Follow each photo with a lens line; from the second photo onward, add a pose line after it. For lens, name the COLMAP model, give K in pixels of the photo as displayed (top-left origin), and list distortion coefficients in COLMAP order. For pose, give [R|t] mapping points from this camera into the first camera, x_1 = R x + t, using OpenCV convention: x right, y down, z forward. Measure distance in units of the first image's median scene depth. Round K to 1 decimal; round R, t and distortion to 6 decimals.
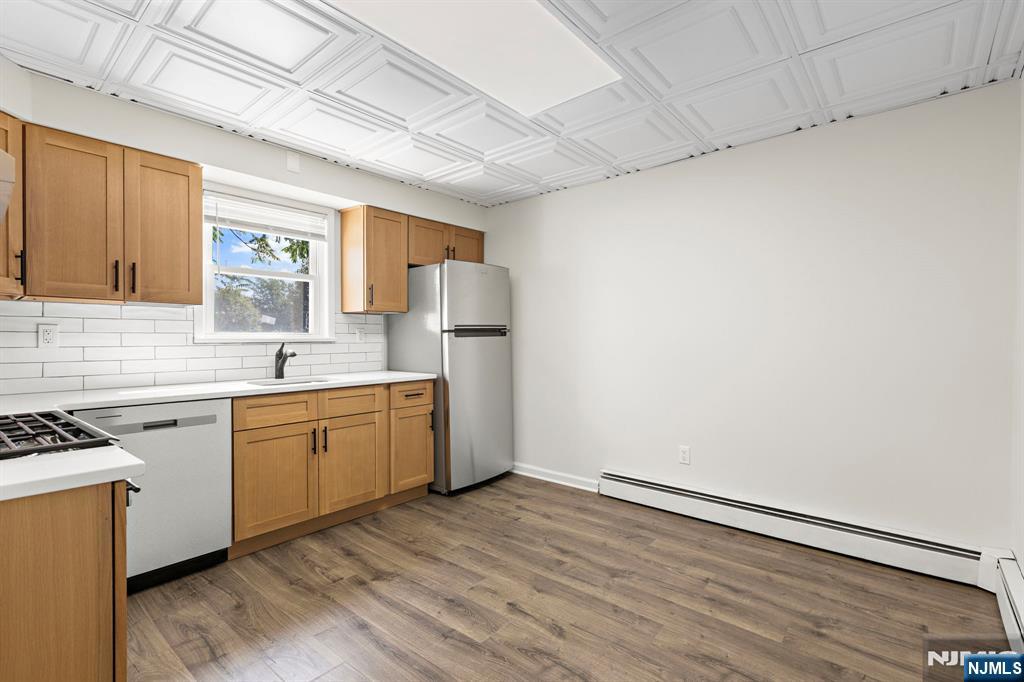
lens RADIAL K [[460.6, 0, 522.1], [0, 460.6, 339.2], [0, 0, 1]] dist [-0.000366, 0.000911]
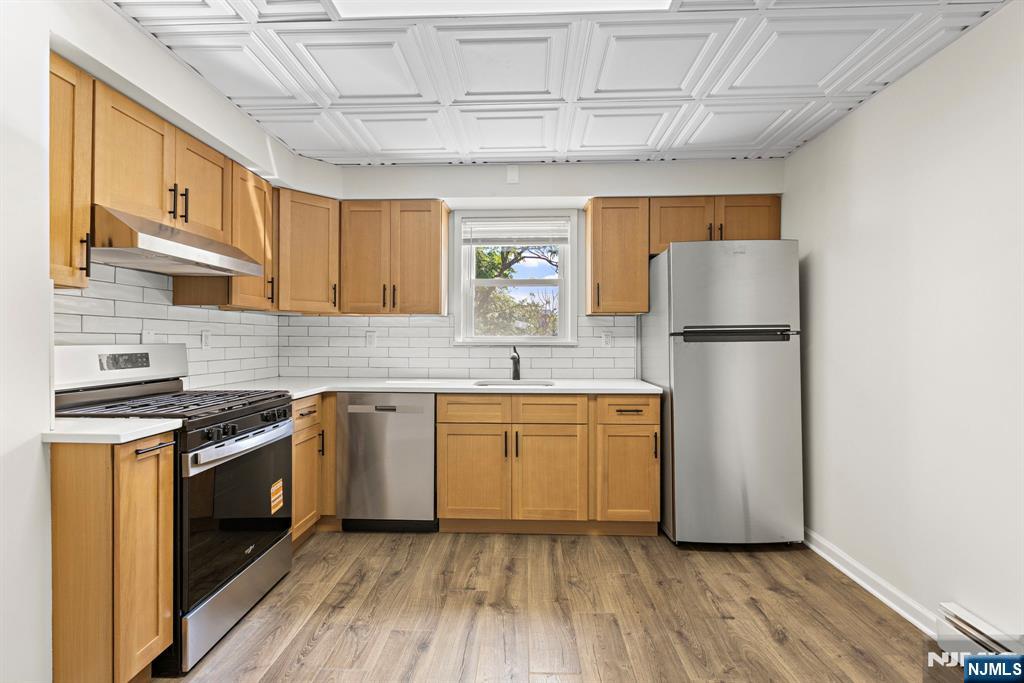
lens RADIAL K [[460.6, 0, 517.9], [0, 460.6, 338.6], [0, 0, 1]] dist [-0.000366, 0.000911]
pose [[0.613713, 0.003202, -0.789523, 0.337482], [-0.006263, 0.999980, -0.000813, -0.009419], [0.789504, 0.005444, 0.613721, 0.362775]]
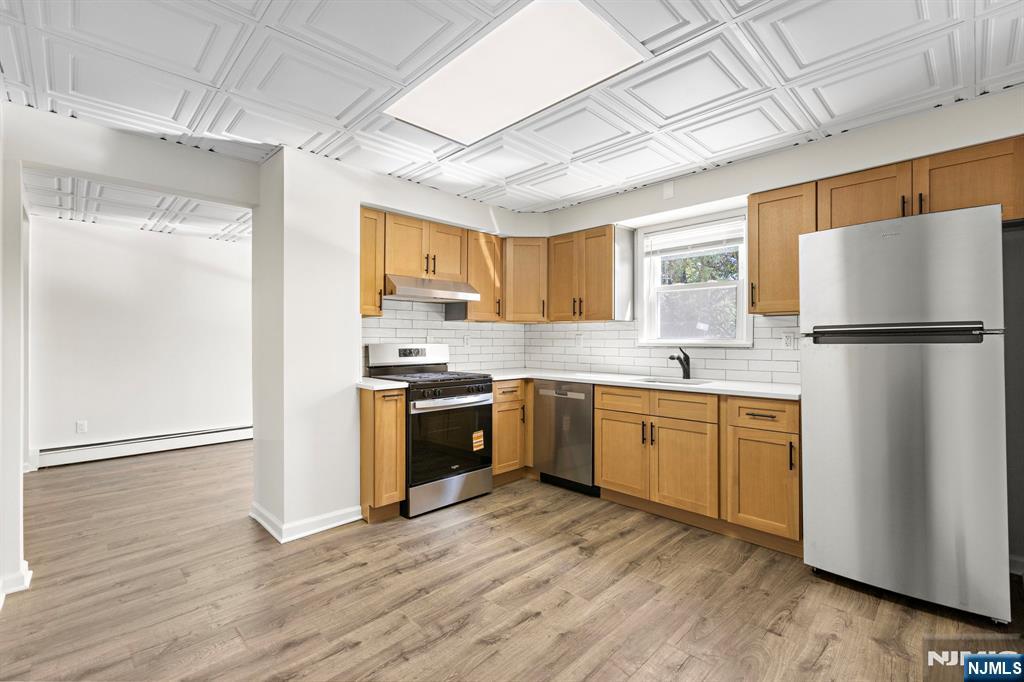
lens RADIAL K [[460.6, 0, 520.8], [0, 460.6, 336.9], [0, 0, 1]] dist [-0.000366, 0.000911]
pose [[-0.091333, -0.003788, -0.995813, 0.674497], [-0.003563, 0.999988, -0.003477, -0.012887], [0.995814, 0.003231, -0.091345, 0.732130]]
